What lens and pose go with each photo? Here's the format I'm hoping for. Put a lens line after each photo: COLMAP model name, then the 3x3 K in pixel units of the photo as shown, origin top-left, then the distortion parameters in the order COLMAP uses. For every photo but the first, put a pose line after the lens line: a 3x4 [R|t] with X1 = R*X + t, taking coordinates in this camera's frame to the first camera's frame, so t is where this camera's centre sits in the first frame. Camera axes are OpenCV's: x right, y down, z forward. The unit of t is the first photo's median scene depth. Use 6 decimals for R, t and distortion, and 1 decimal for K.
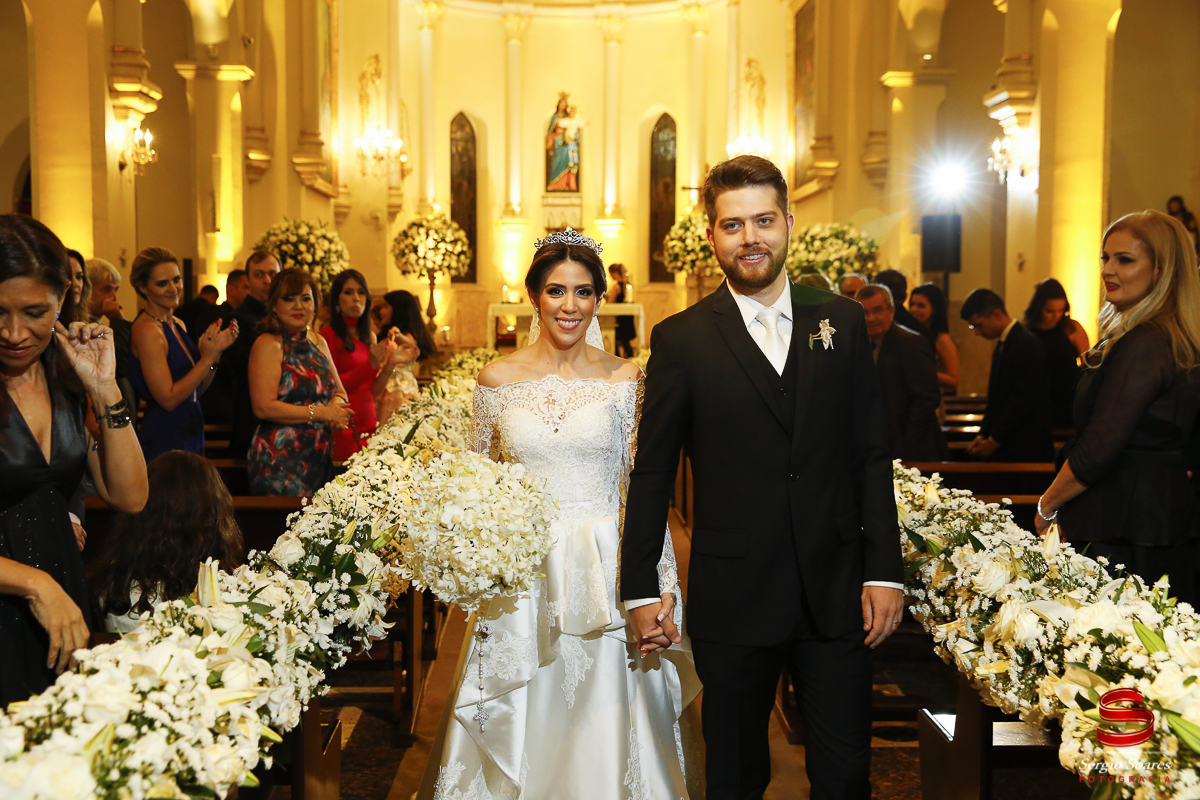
lens RADIAL K [[1426.0, 0, 600.0], [0, 1426.0, 400.0], [0, 0, 1]] dist [0.005508, 0.007282]
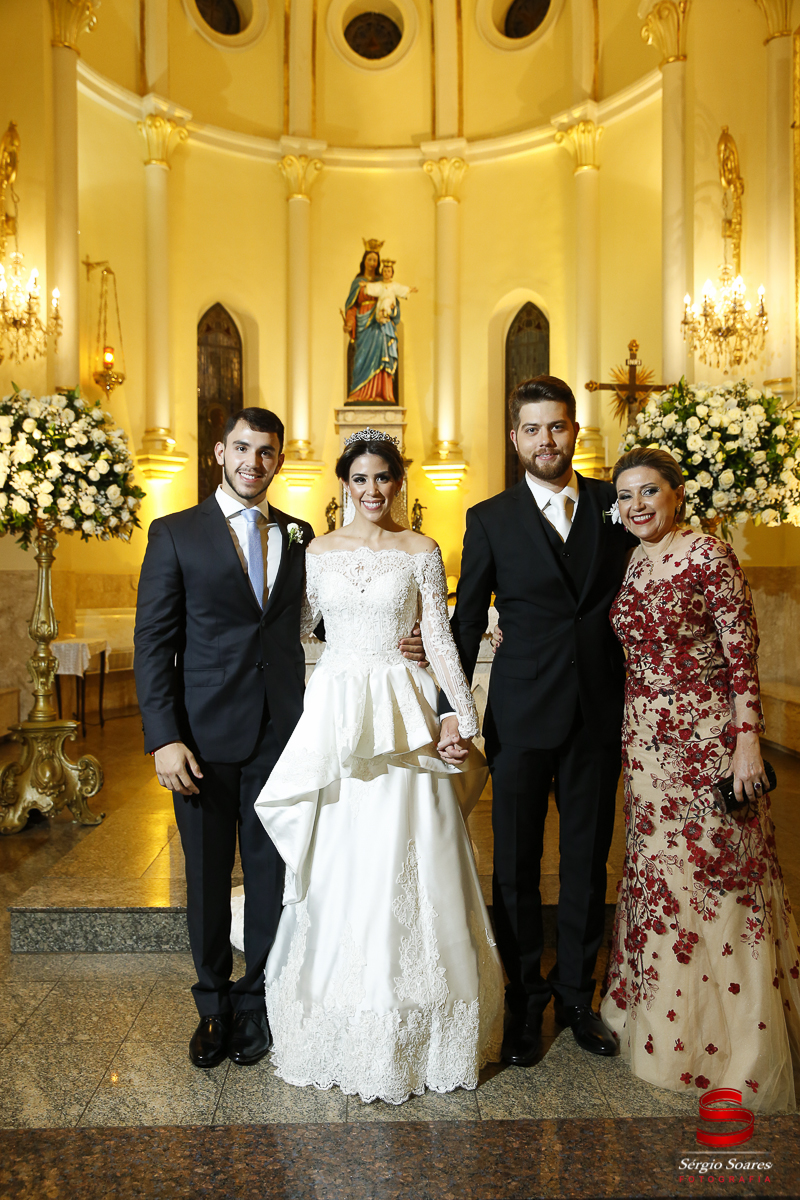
lens RADIAL K [[1054.1, 0, 400.0], [0, 1054.1, 600.0], [0, 0, 1]] dist [-0.035470, 0.059310]
pose [[0.999952, -0.006921, -0.006925, -0.012968], [0.006549, 0.998606, -0.052375, -0.045918], [0.007278, 0.052327, 0.998603, 0.607134]]
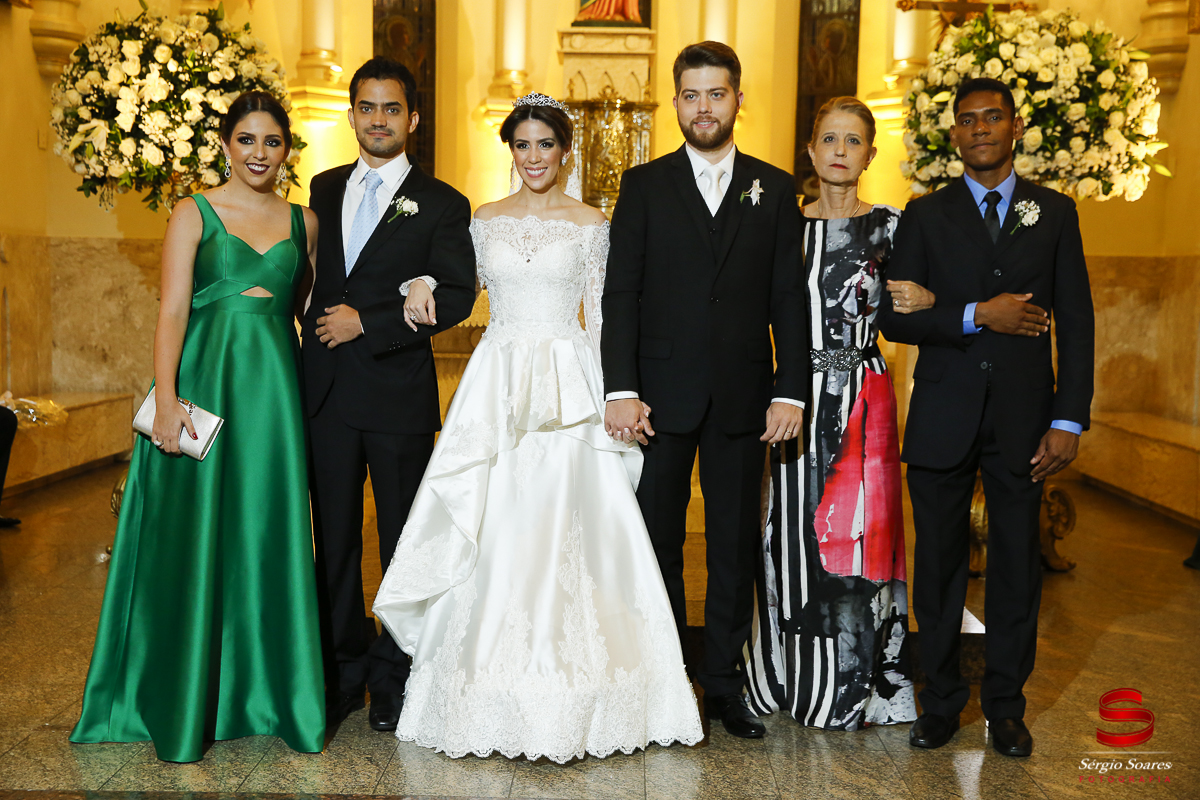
lens RADIAL K [[1558.8, 0, 600.0], [0, 1558.8, 400.0], [0, 0, 1]] dist [0.093405, 0.043502]
pose [[0.998513, 0.020613, -0.050457, -0.002763], [-0.020139, 0.999748, 0.009886, -0.039722], [0.050648, -0.008855, 0.998677, 0.557571]]
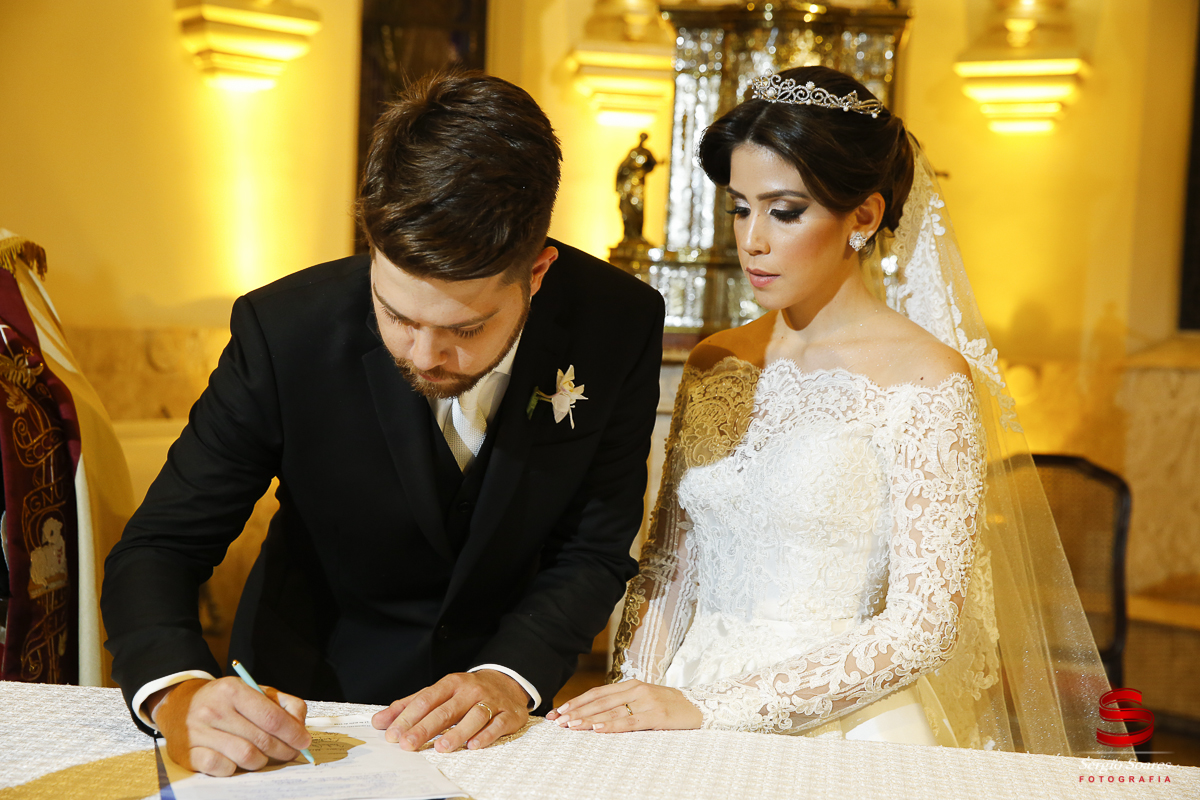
lens RADIAL K [[1788.4, 0, 600.0], [0, 1788.4, 400.0], [0, 0, 1]] dist [0.104383, 0.004718]
pose [[0.982083, 0.048655, -0.182060, -0.005744], [-0.051922, 0.998564, -0.013216, -0.072780], [0.181155, 0.022432, 0.983199, 0.806785]]
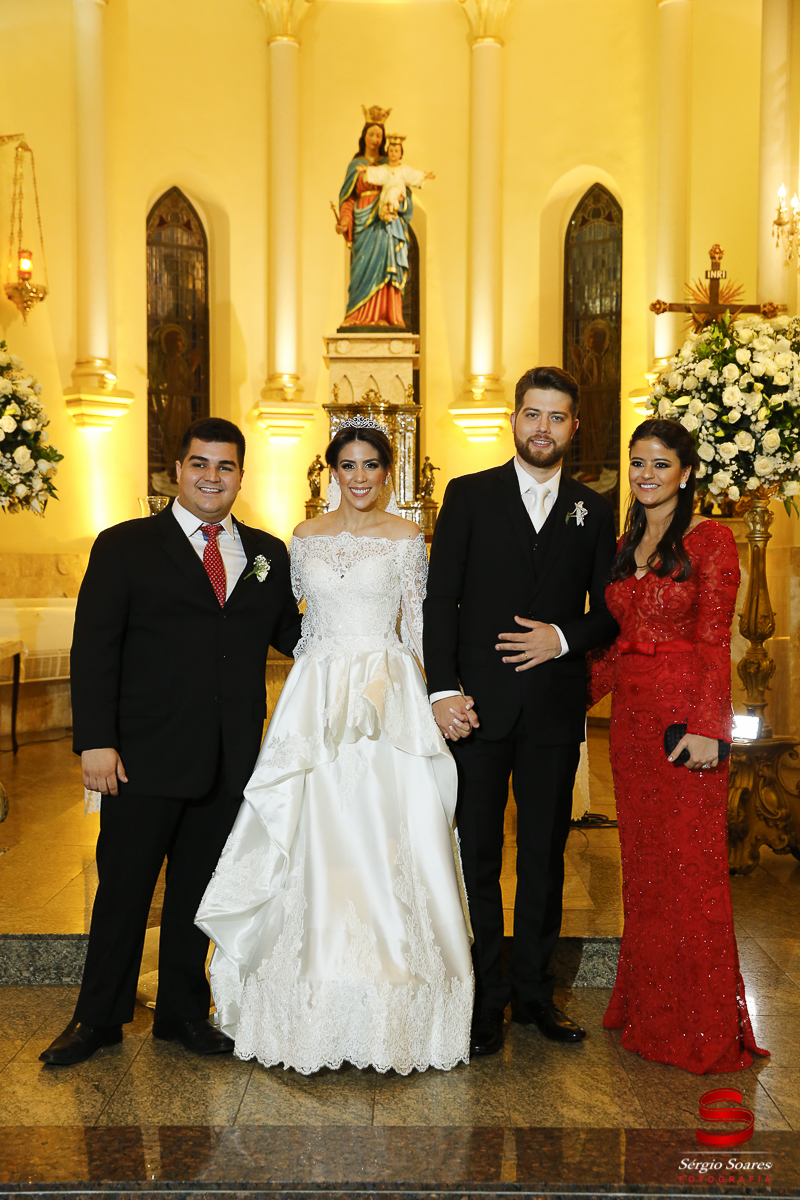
lens RADIAL K [[1538.3, 0, 400.0], [0, 1538.3, 600.0], [0, 0, 1]] dist [0.081040, 0.045973]
pose [[0.998833, -0.001098, -0.048281, 0.005308], [-0.001149, 0.998919, -0.046480, -0.042946], [0.048280, 0.046482, 0.997752, 0.559421]]
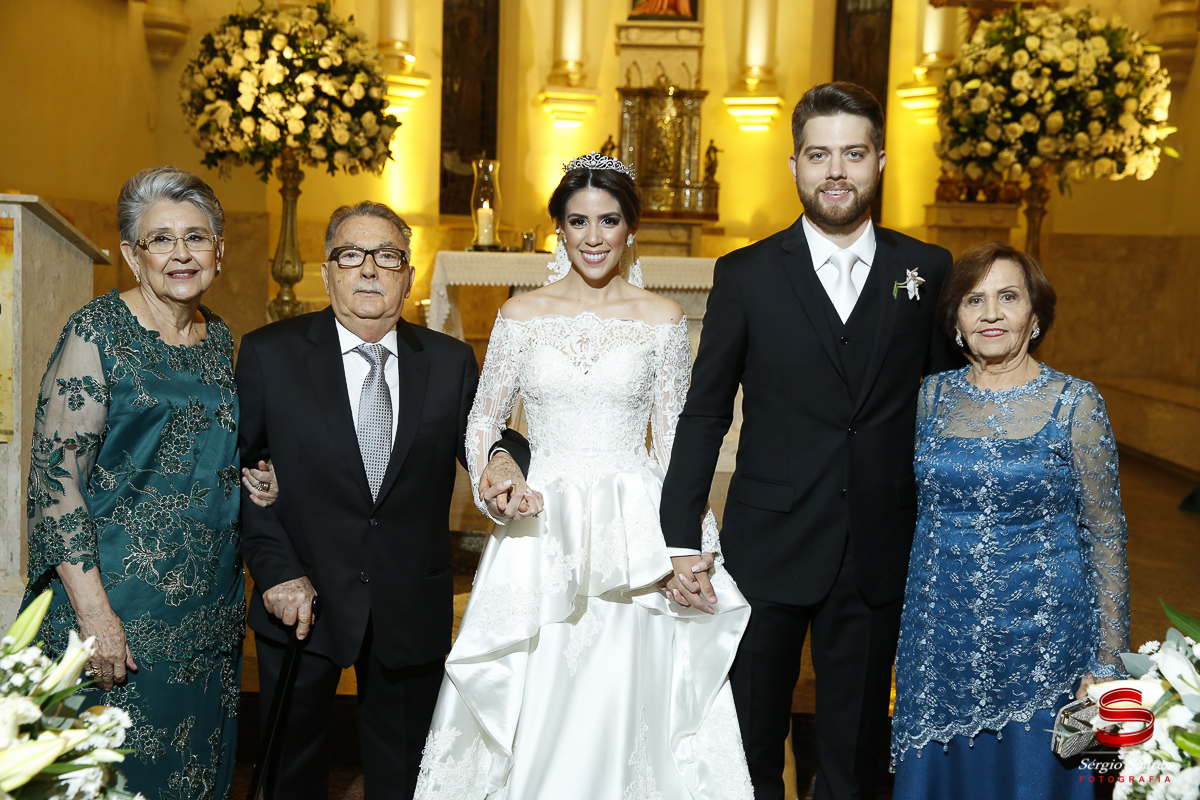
lens RADIAL K [[1479.7, 0, 600.0], [0, 1479.7, 400.0], [0, 0, 1]] dist [0.060662, 0.090012]
pose [[0.996962, 0.033095, -0.070515, -0.008346], [-0.031394, 0.999192, 0.025096, -0.034403], [0.071288, -0.022806, 0.997195, 0.537951]]
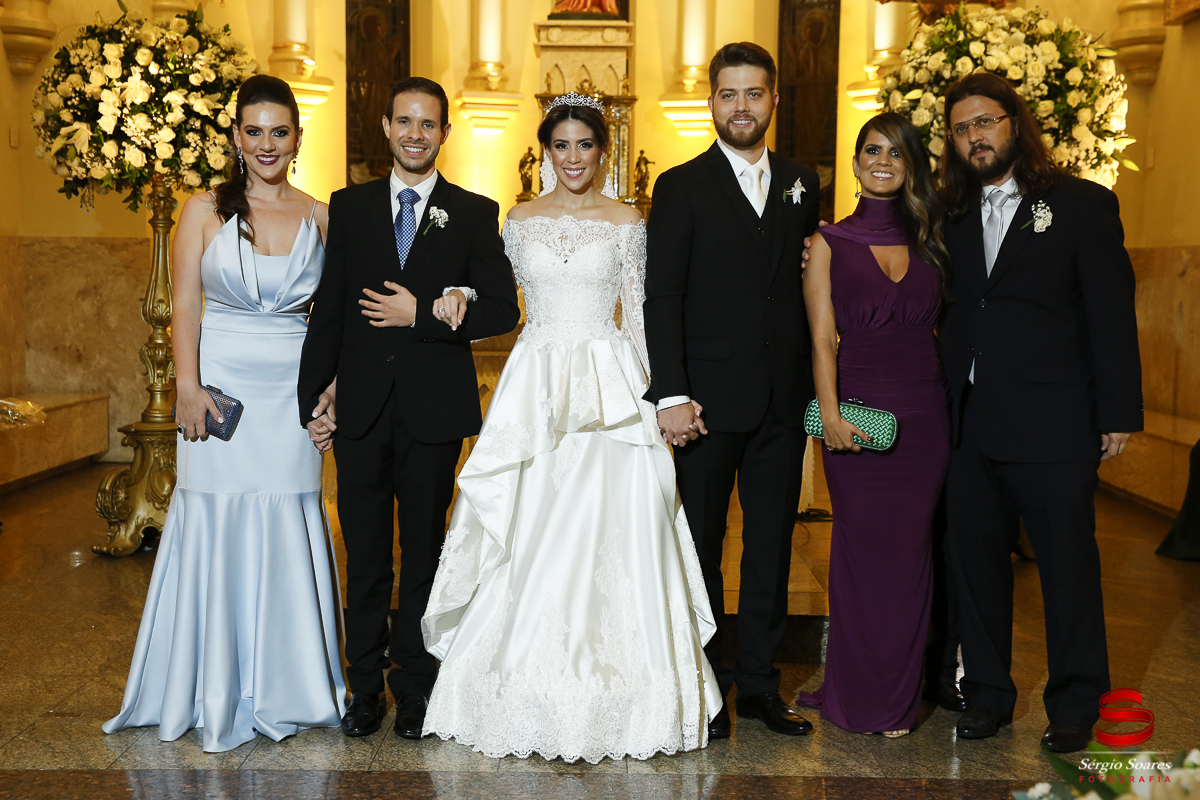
lens RADIAL K [[1627.1, 0, 600.0], [0, 1627.1, 400.0], [0, 0, 1]] dist [0.094979, 0.045681]
pose [[0.999191, 0.011632, -0.038488, -0.001927], [-0.011213, 0.999876, 0.011089, -0.039489], [0.038612, -0.010649, 0.999198, 0.540974]]
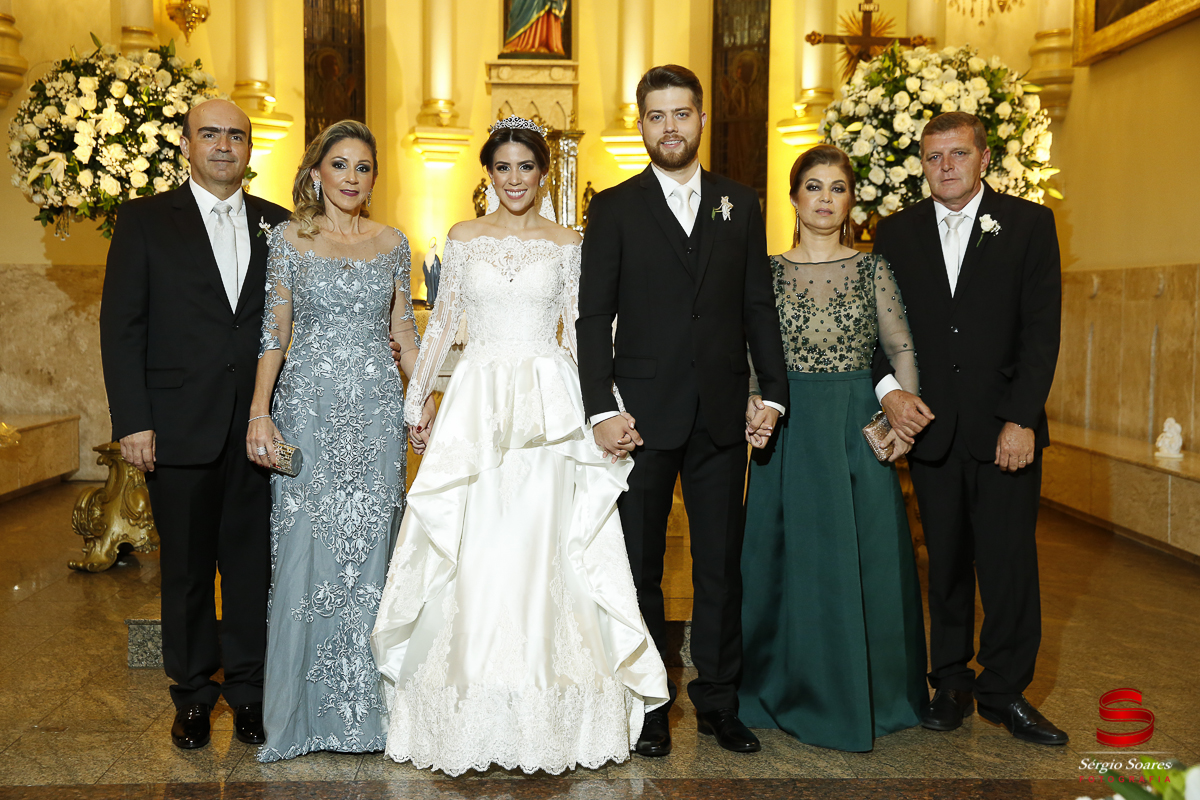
lens RADIAL K [[1516.1, 0, 600.0], [0, 1516.1, 400.0], [0, 0, 1]] dist [0.068977, 0.081693]
pose [[0.999980, 0.004554, 0.004360, -0.007292], [-0.004549, 0.999989, -0.001026, -0.039128], [-0.004365, 0.001006, 0.999990, 0.548154]]
